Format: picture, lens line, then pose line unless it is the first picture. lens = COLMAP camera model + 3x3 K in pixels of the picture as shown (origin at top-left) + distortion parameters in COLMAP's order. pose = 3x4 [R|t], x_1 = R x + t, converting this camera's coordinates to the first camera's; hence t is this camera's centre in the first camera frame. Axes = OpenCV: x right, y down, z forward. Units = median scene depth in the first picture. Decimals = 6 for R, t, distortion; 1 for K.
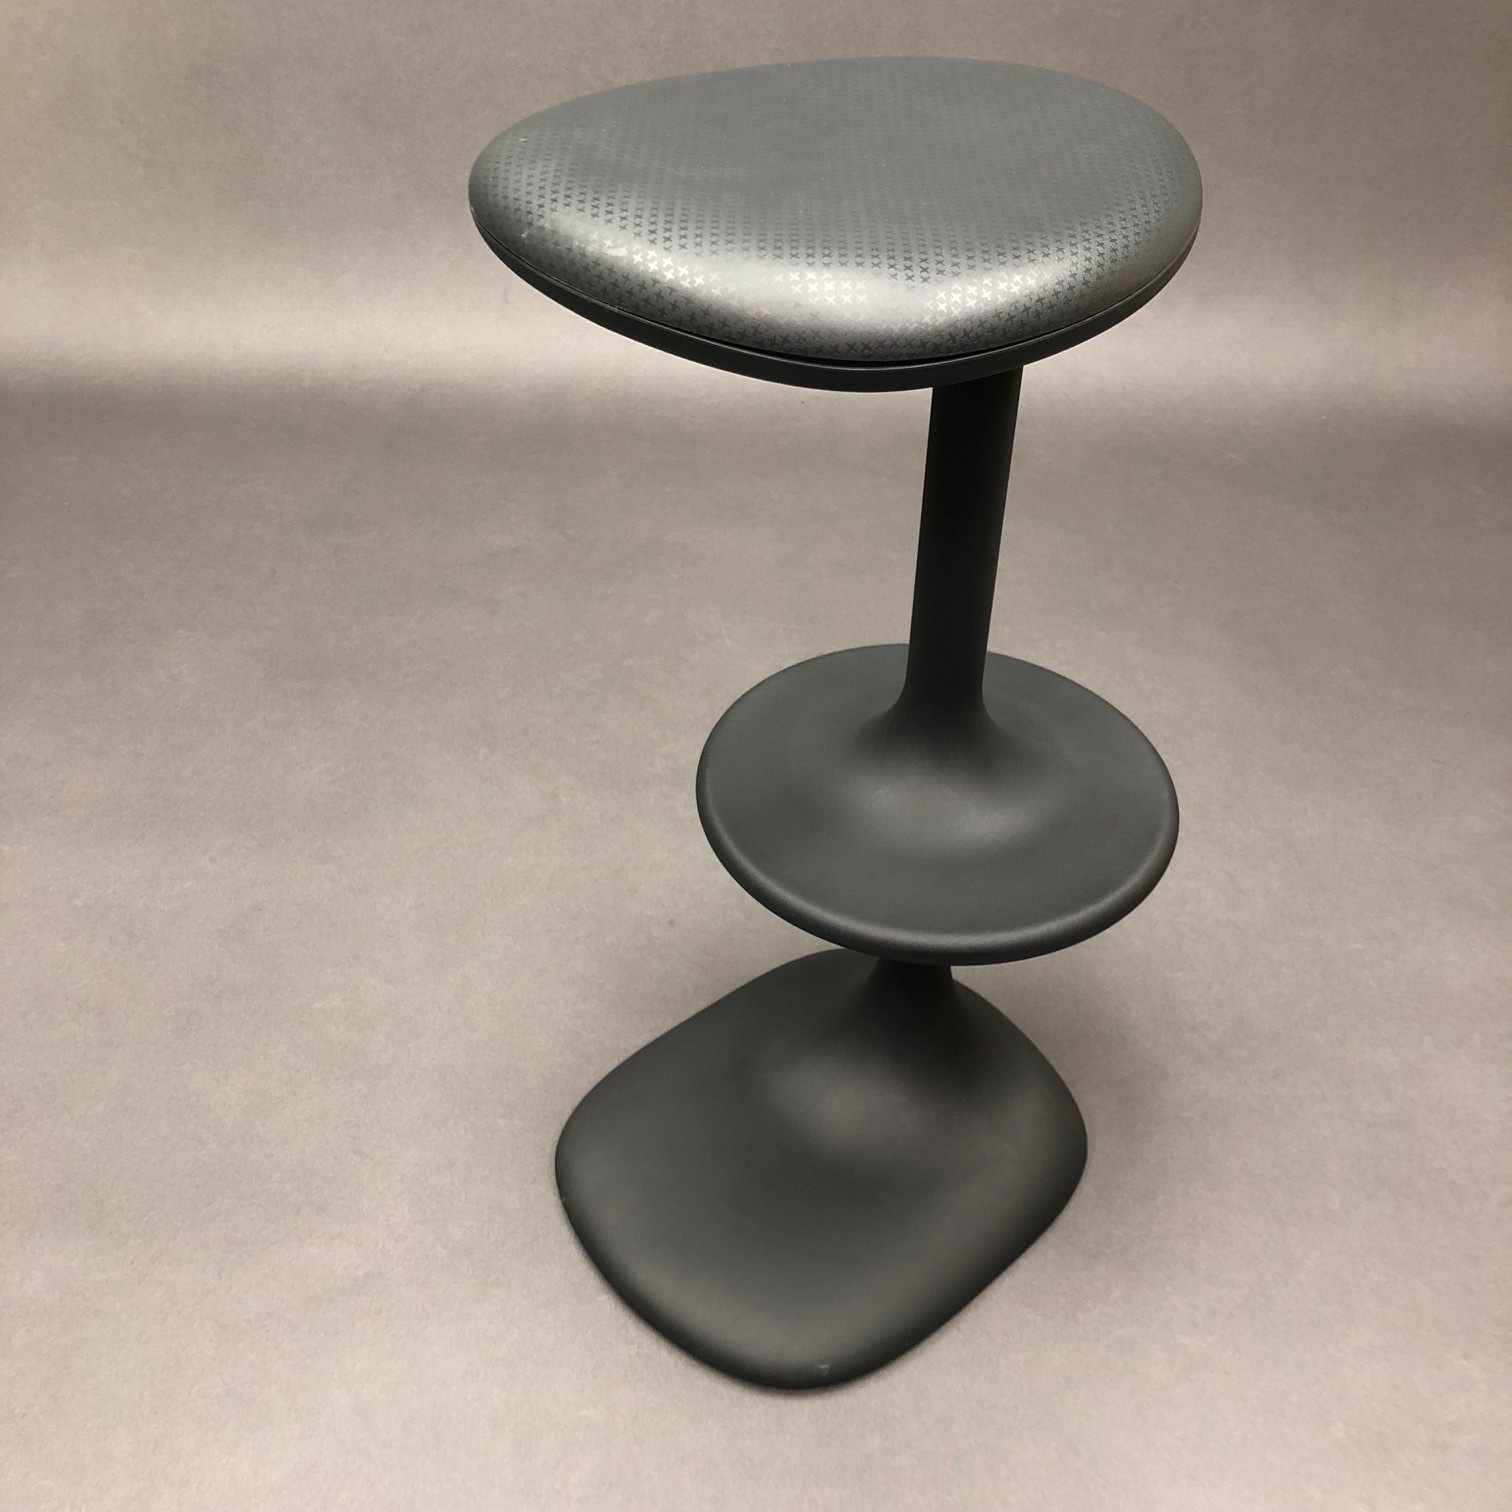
lens RADIAL K [[1658.8, 0, 761.9], [0, 1658.8, 759.0], [0, 0, 1]] dist [0.010268, 0.000000]
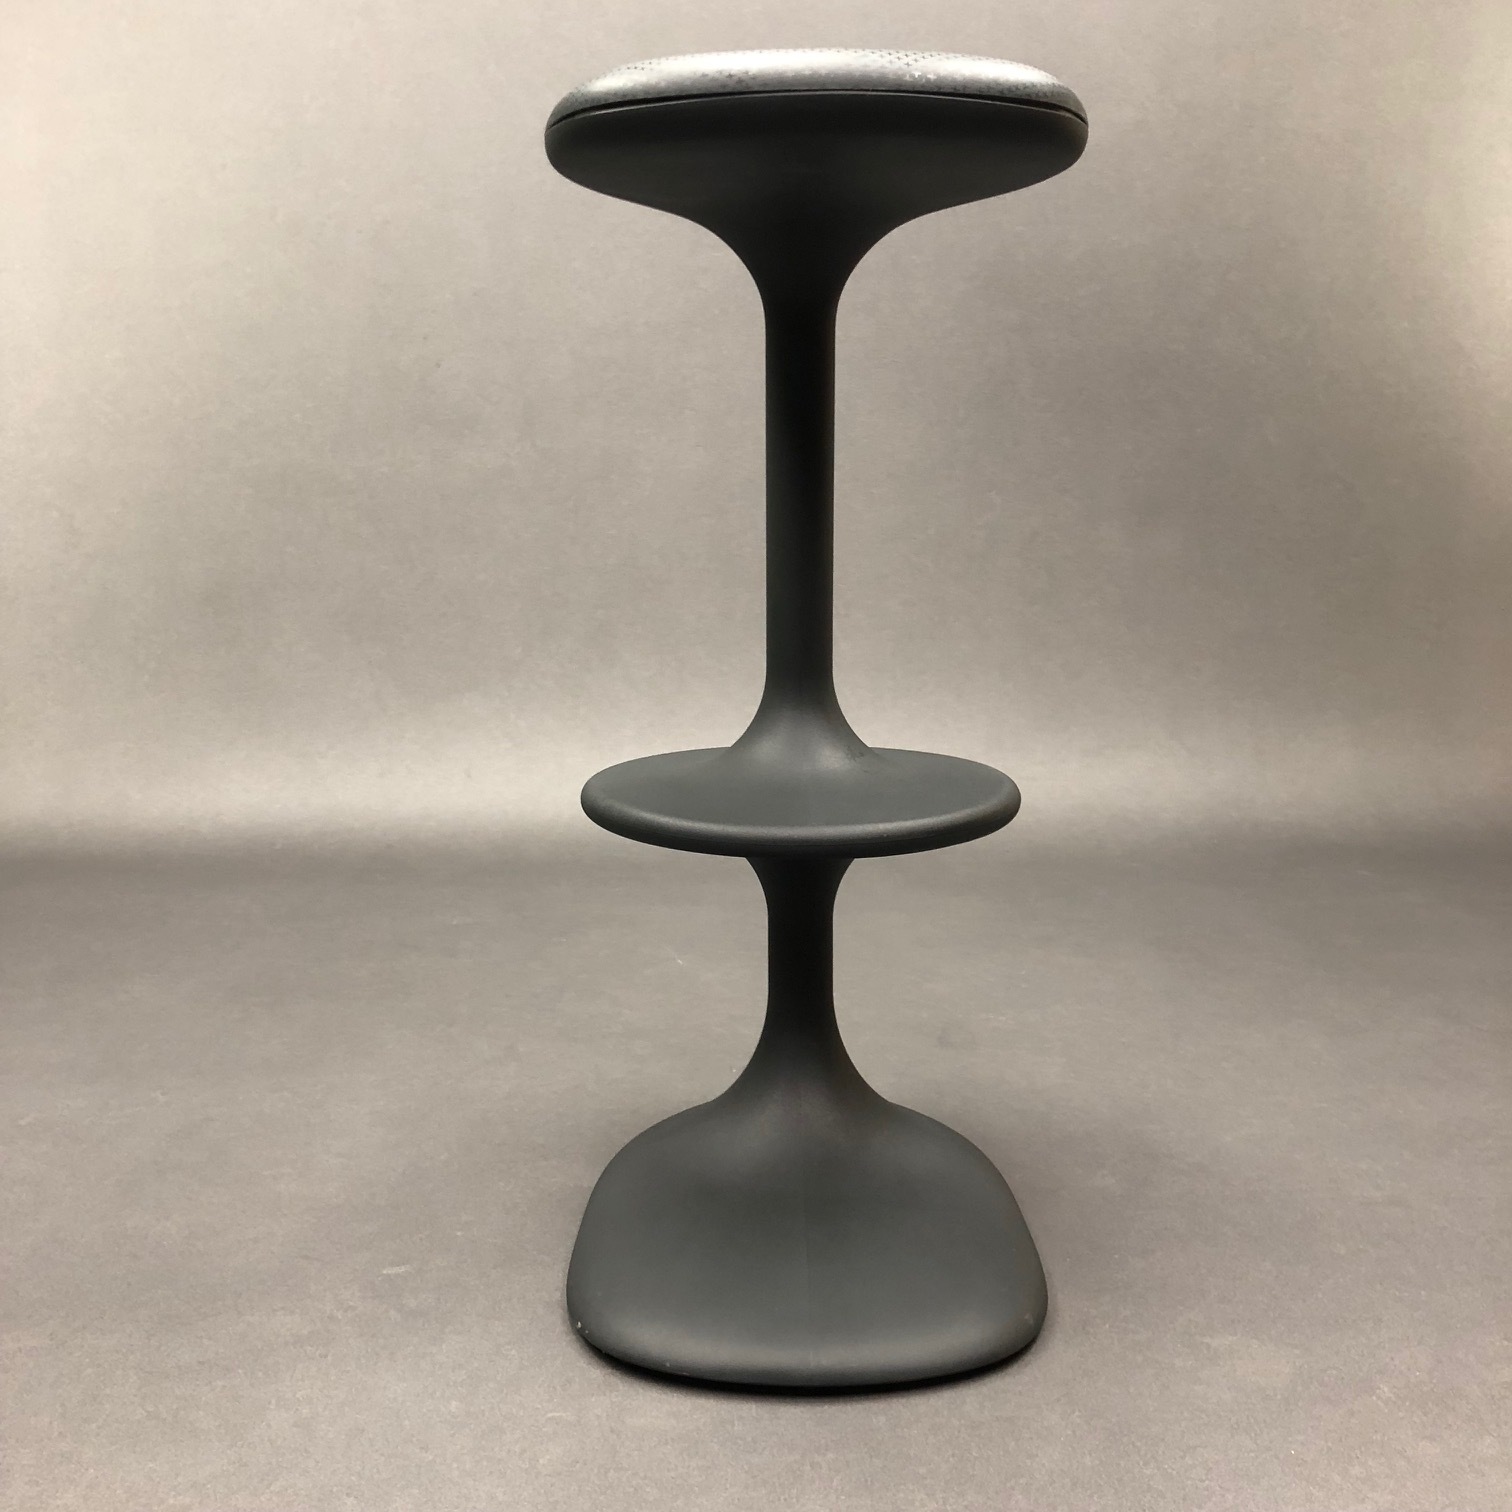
lens RADIAL K [[1658.8, 0, 756.6], [0, 1658.8, 757.4], [0, 0, 1]] dist [0.010268, 0.000000]
pose [[0.998271, -0.034373, 0.047676, -0.021629], [0.053139, 0.874445, -0.482206, 0.399656], [-0.025115, 0.483906, 0.874760, 0.034554]]
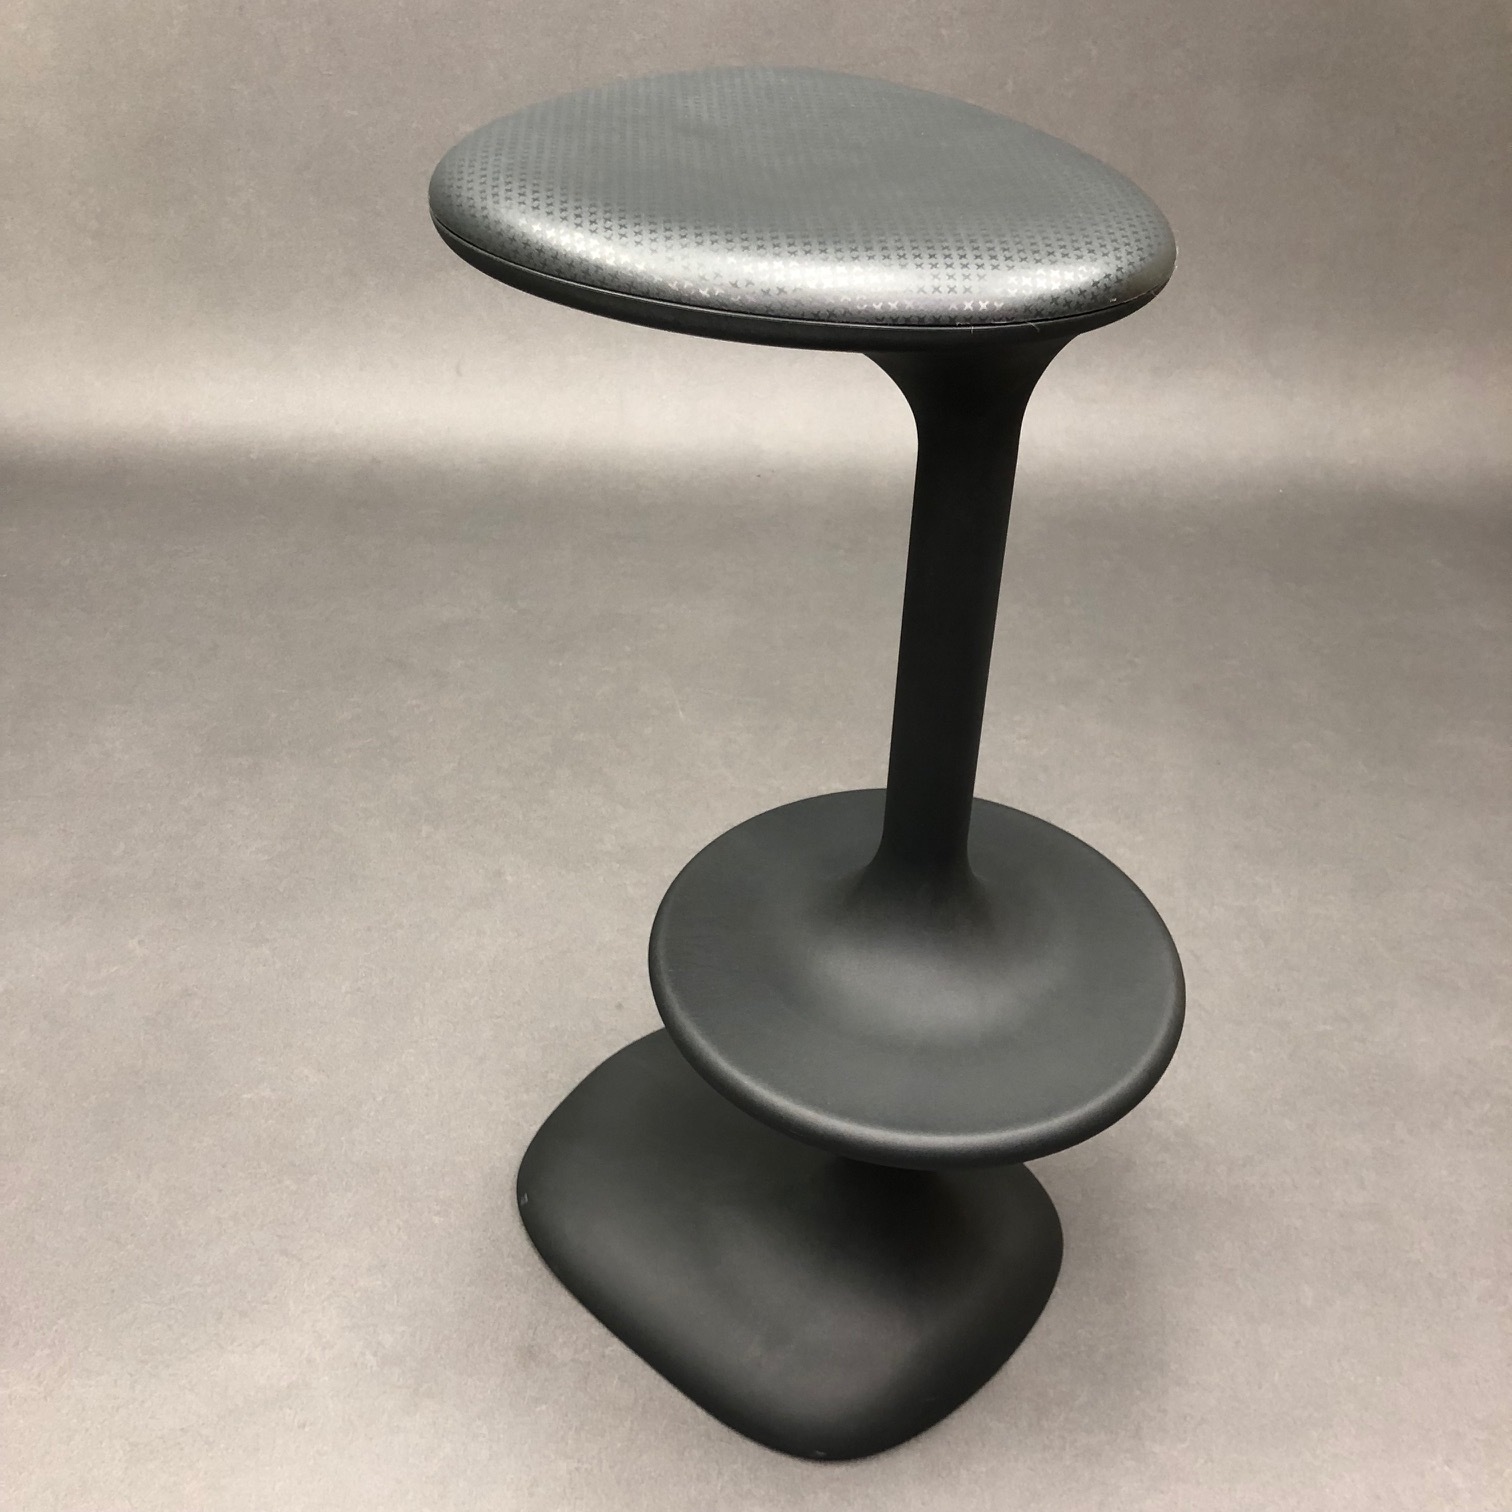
lens RADIAL K [[1658.8, 0, 762.0], [0, 1658.8, 753.3], [0, 0, 1]] dist [0.010268, 0.000000]
pose [[0.999771, -0.001299, 0.021377, 0.008140], [0.002343, 0.998803, -0.048858, -0.000915], [-0.021288, 0.048897, 0.998577, 0.028852]]
